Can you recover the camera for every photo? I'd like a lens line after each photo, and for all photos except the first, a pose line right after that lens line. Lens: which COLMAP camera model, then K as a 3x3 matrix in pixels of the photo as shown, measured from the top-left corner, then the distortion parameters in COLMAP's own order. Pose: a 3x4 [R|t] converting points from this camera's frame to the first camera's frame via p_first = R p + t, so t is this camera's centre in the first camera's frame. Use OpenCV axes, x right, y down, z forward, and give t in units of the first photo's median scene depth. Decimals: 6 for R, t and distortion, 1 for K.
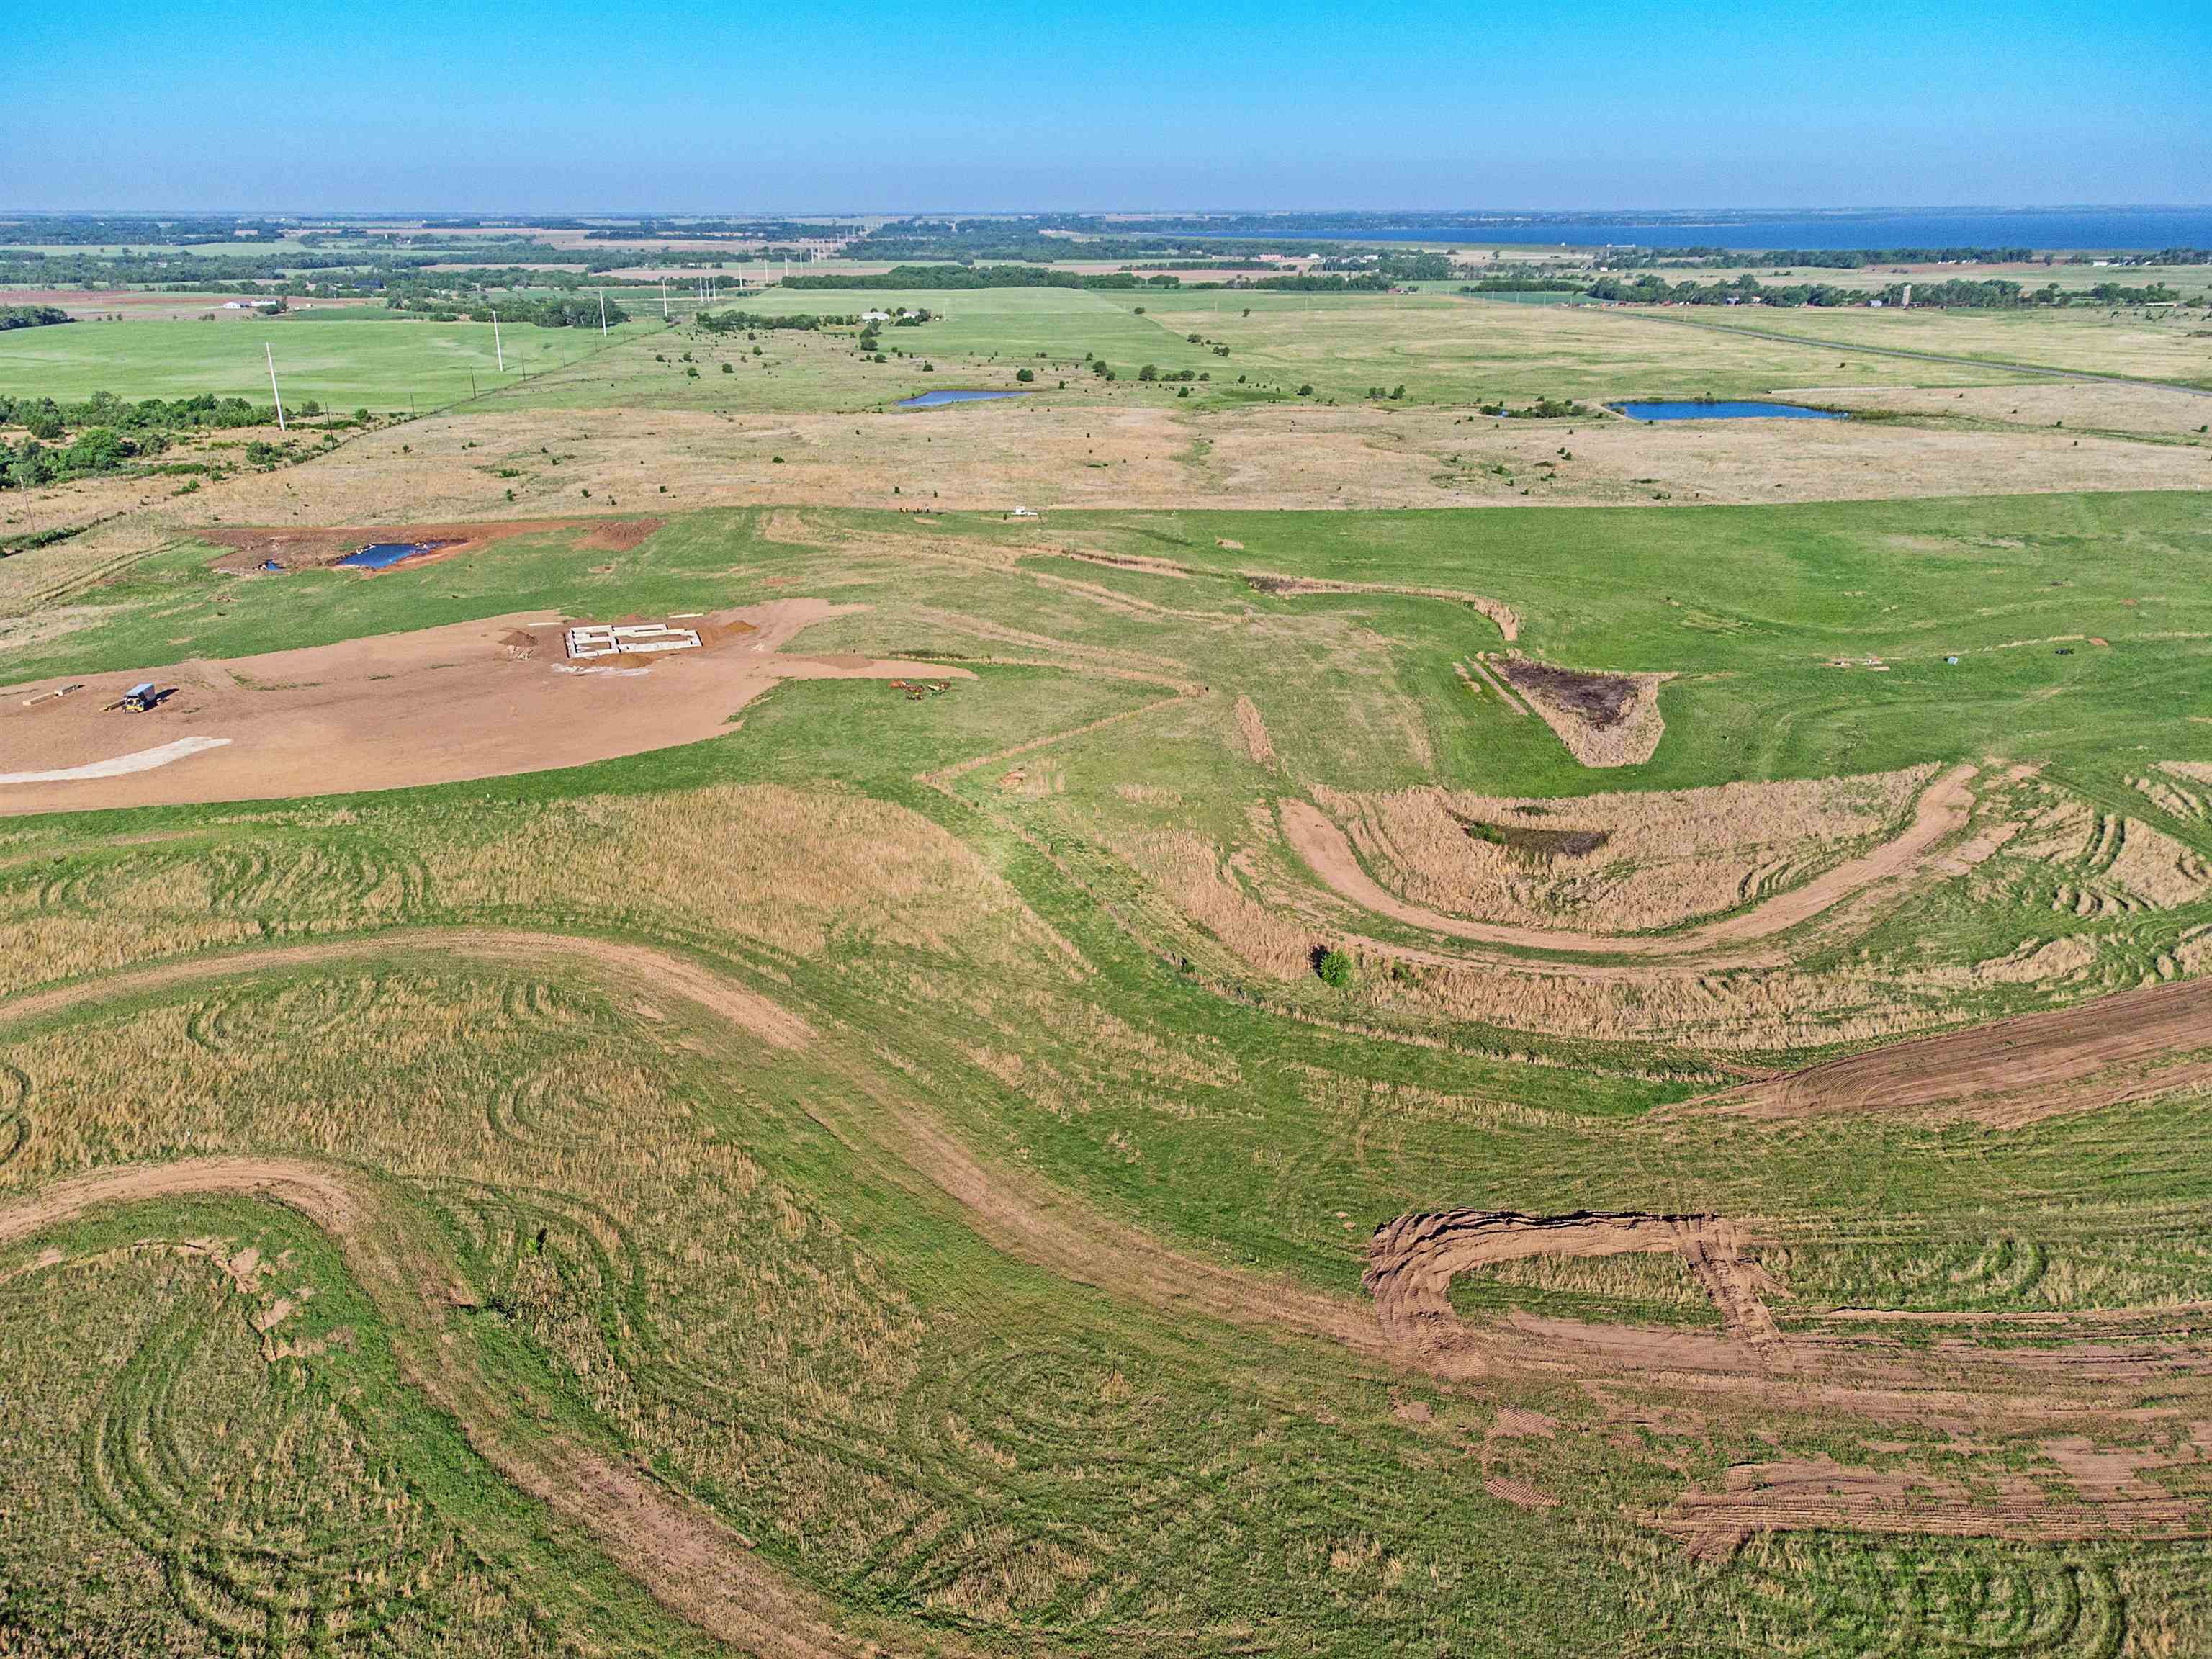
lens RADIAL K [[1653.3, 0, 1106.0], [0, 1653.3, 829.5], [0, 0, 1]] dist [0.011021, 0.014285]
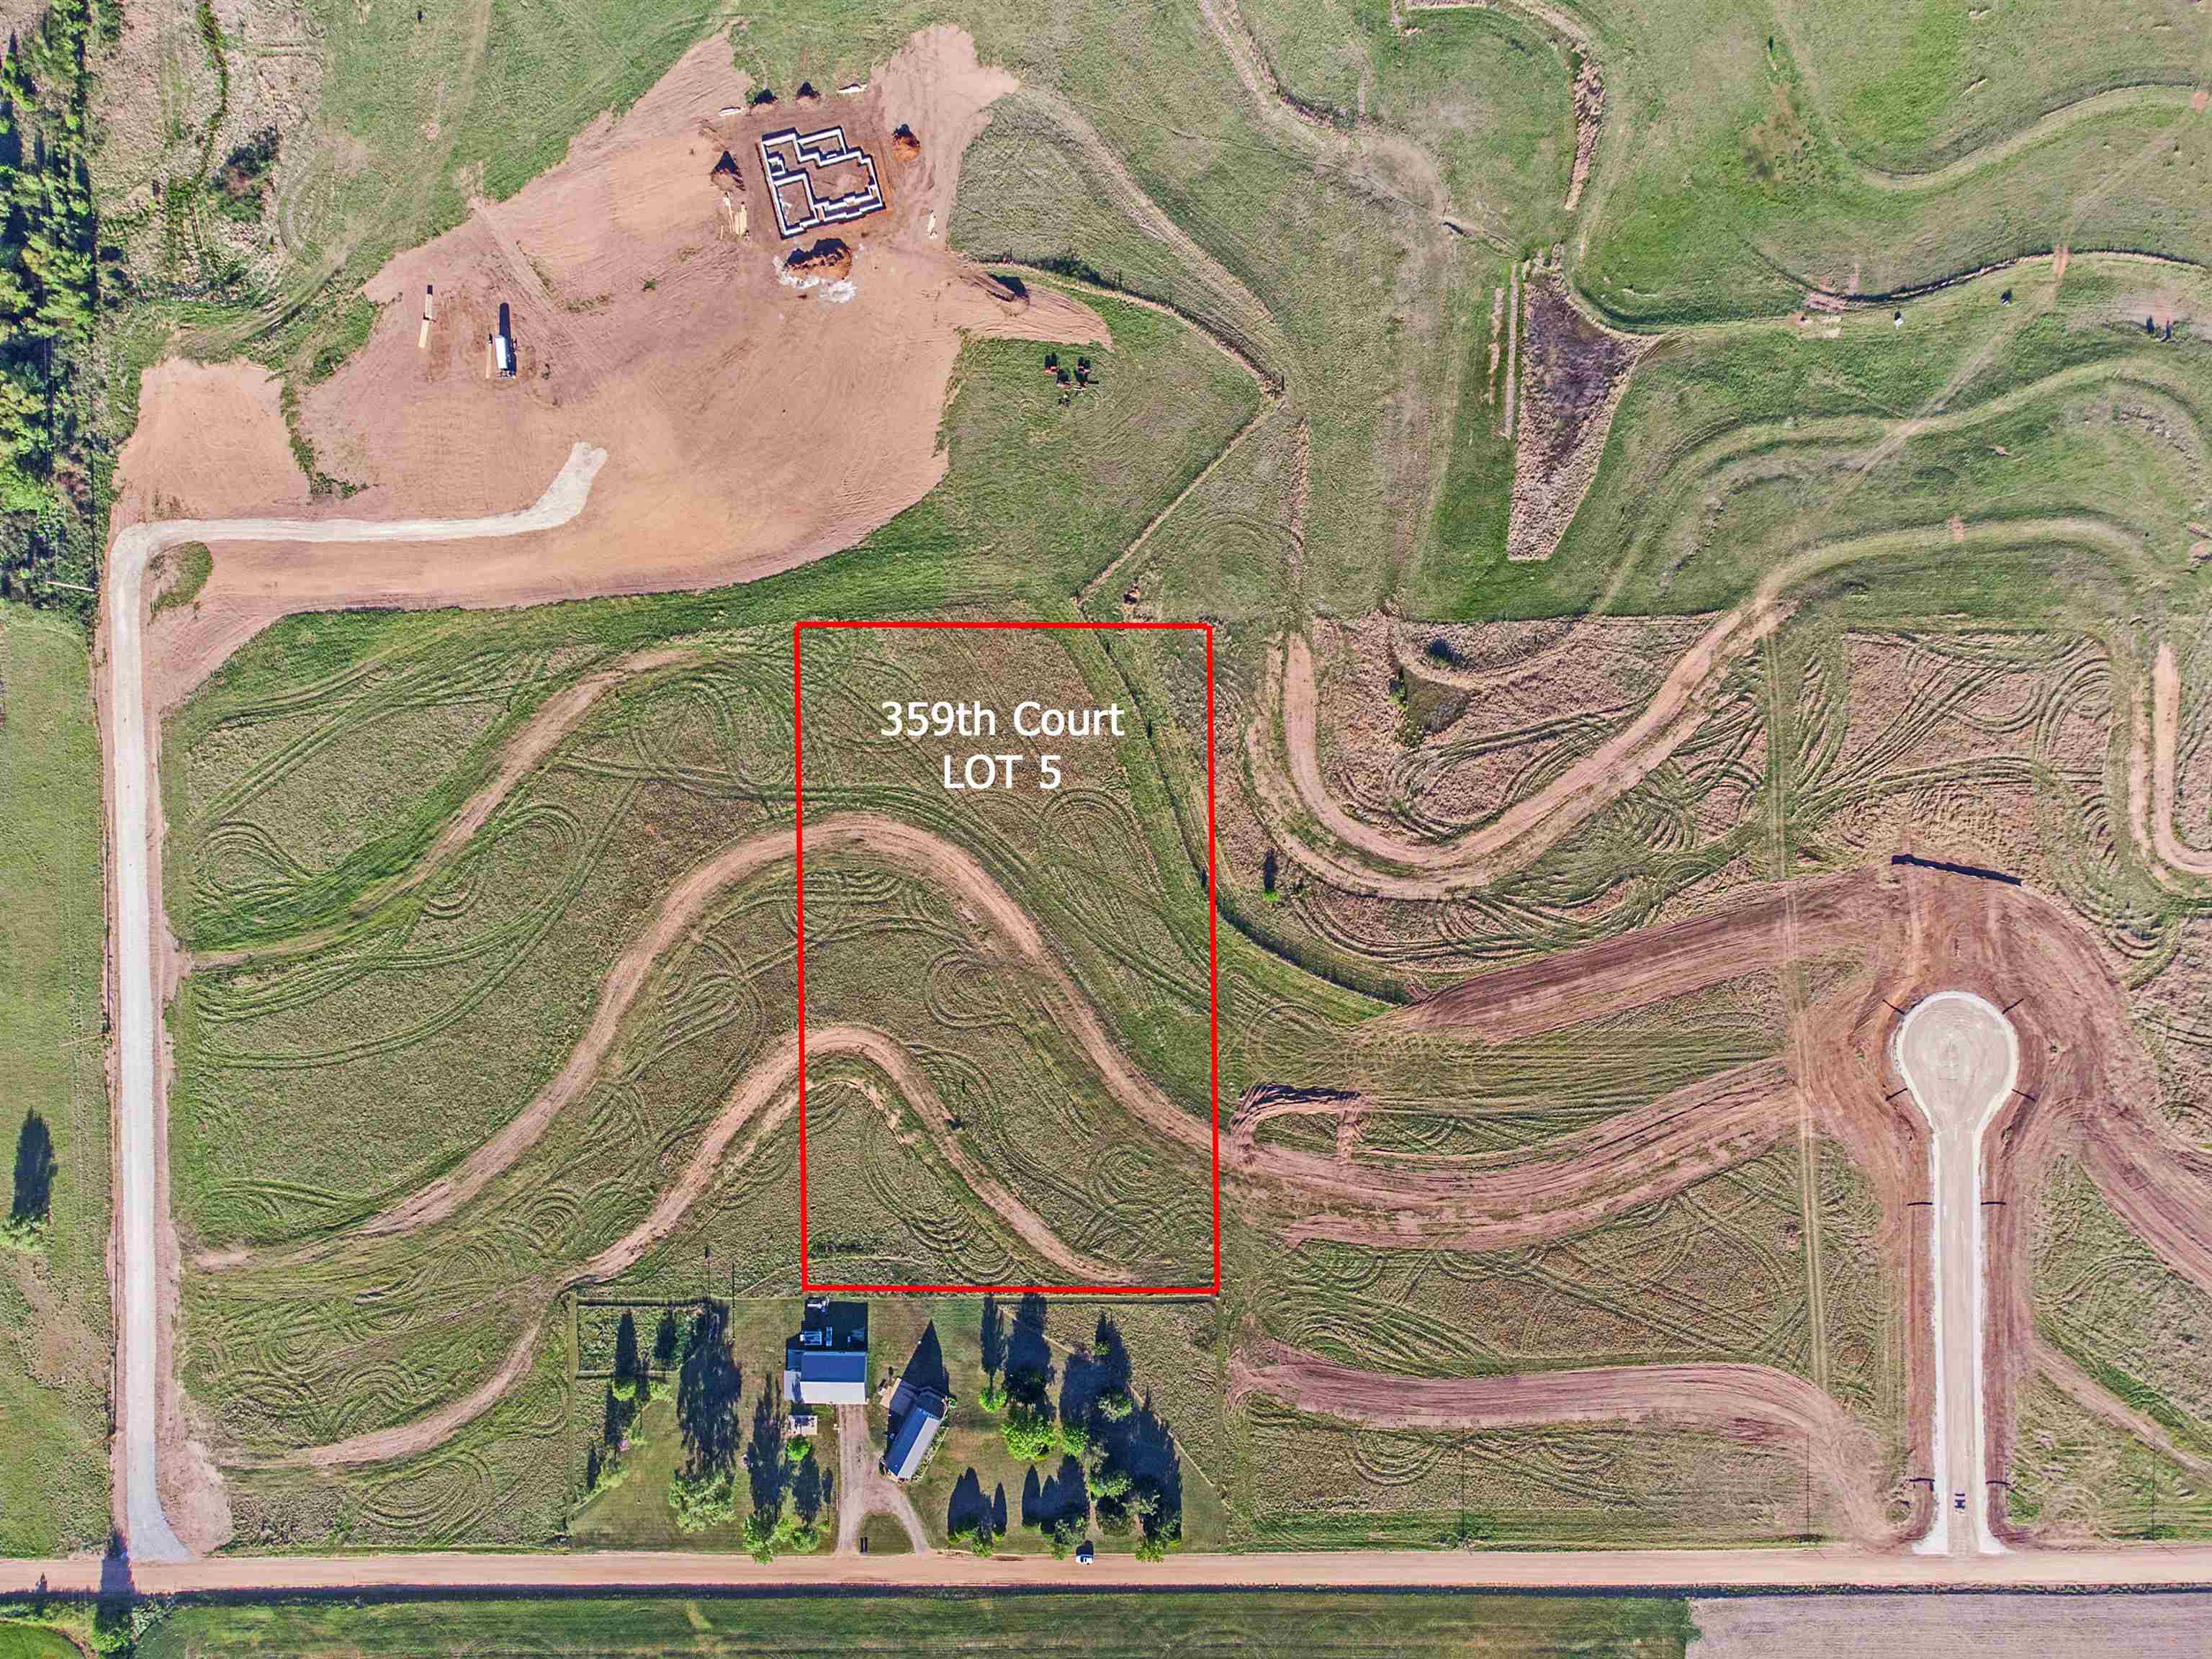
lens RADIAL K [[1653.3, 0, 1106.0], [0, 1653.3, 829.5], [0, 0, 1]] dist [0.011021, 0.014285]
pose [[0.997003, 0.077365, 0.000780, -0.079279], [-0.025028, 0.312956, 0.949438, -1.841798], [0.073209, -0.946611, 0.313954, 0.341739]]
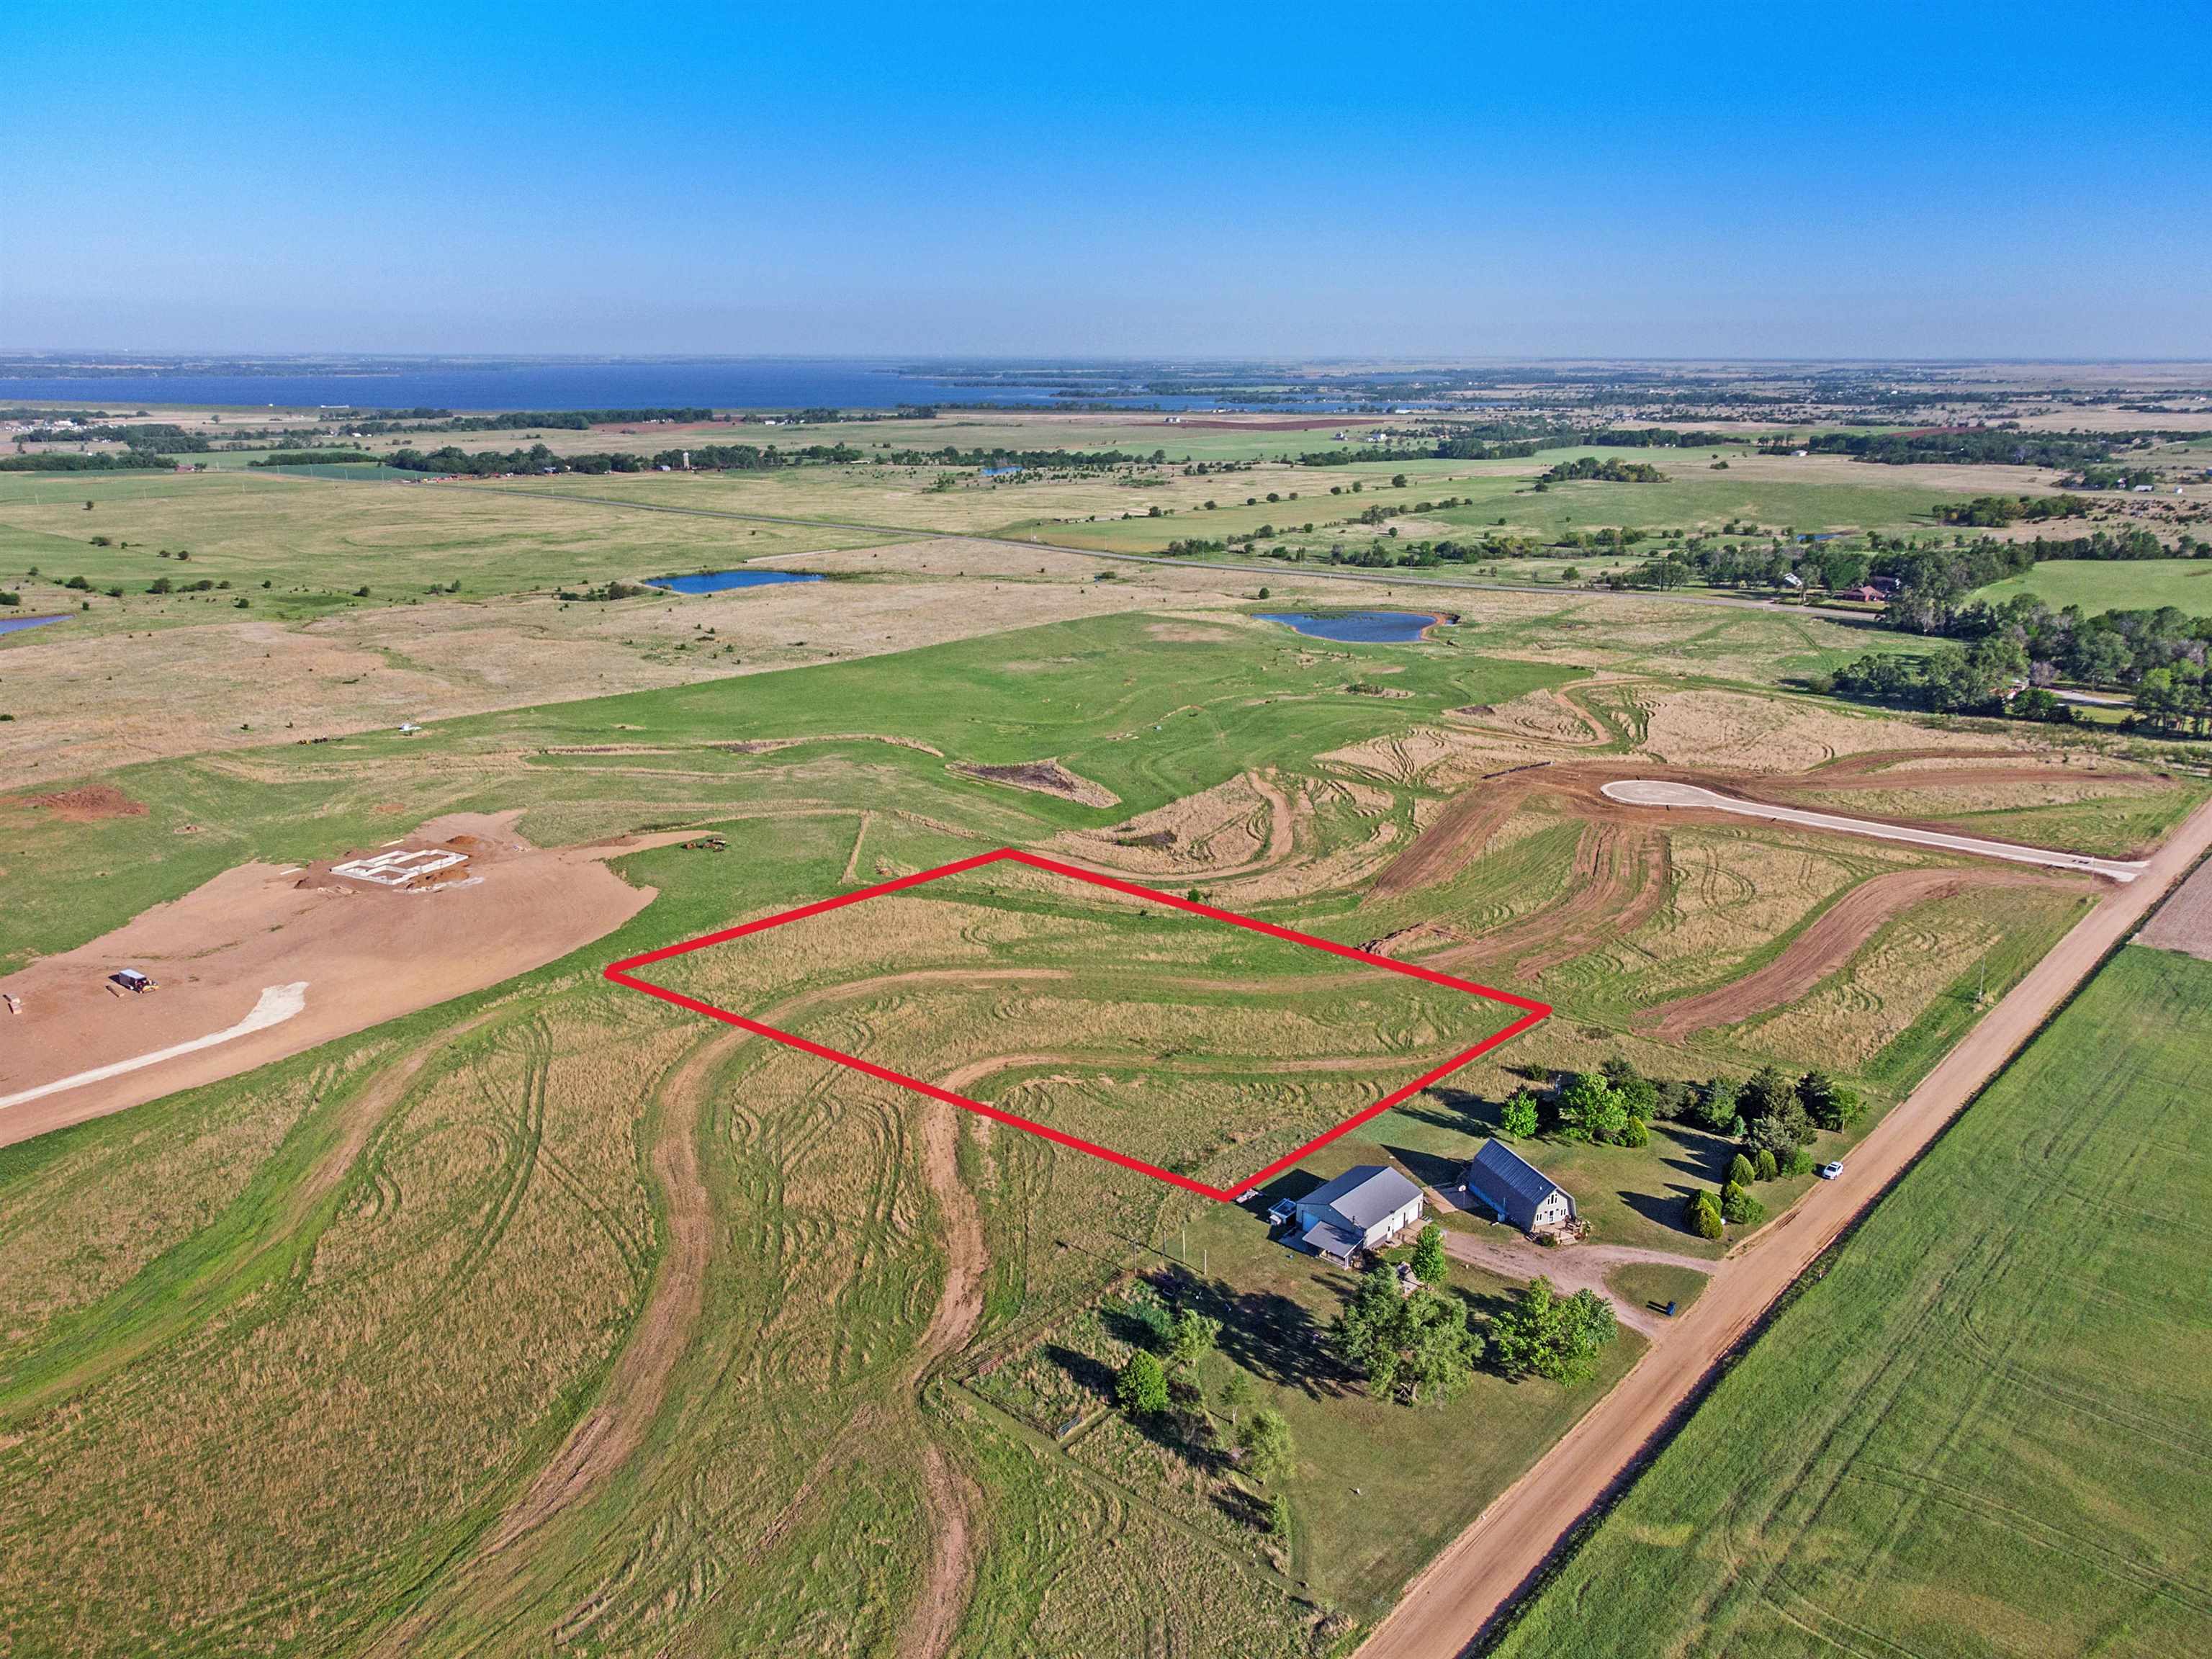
lens RADIAL K [[1653.3, 0, 1106.0], [0, 1653.3, 829.5], [0, 0, 1]] dist [0.011021, 0.014285]
pose [[0.724479, -0.187165, 0.663400, -1.221940], [0.237506, 0.971276, 0.014653, -0.053795], [-0.647087, 0.146946, 0.748121, -0.490449]]
